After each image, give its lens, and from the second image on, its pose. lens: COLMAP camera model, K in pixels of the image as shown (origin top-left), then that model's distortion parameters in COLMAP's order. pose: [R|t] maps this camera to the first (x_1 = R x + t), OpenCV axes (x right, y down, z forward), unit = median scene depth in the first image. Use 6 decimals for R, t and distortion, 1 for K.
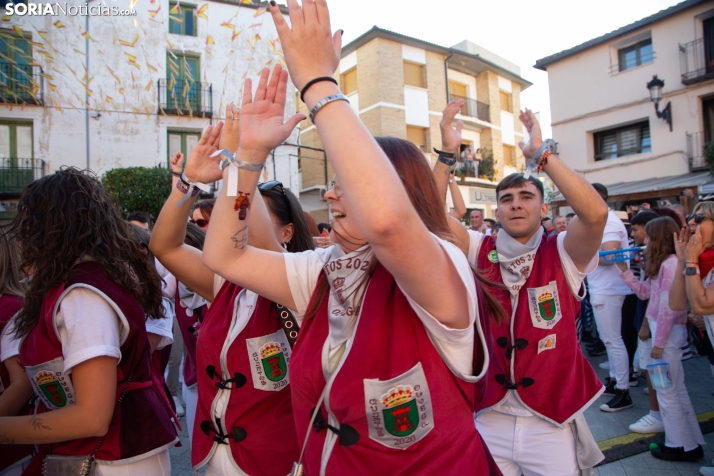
lens RADIAL K [[487.2, 0, 358.8], [0, 487.2, 243.0], [0, 0, 1]] dist [-0.119264, 0.061861]
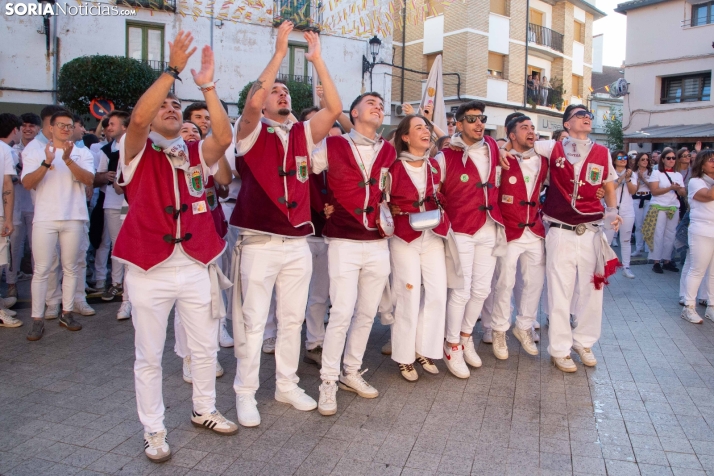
lens RADIAL K [[582.2, 0, 405.7], [0, 582.2, 216.5], [0, 0, 1]] dist [-0.111178, 0.068289]
pose [[0.995096, 0.063637, 0.075730, -0.176462], [-0.070348, 0.993498, 0.089515, 0.014402], [-0.069541, -0.094404, 0.993102, -0.303676]]
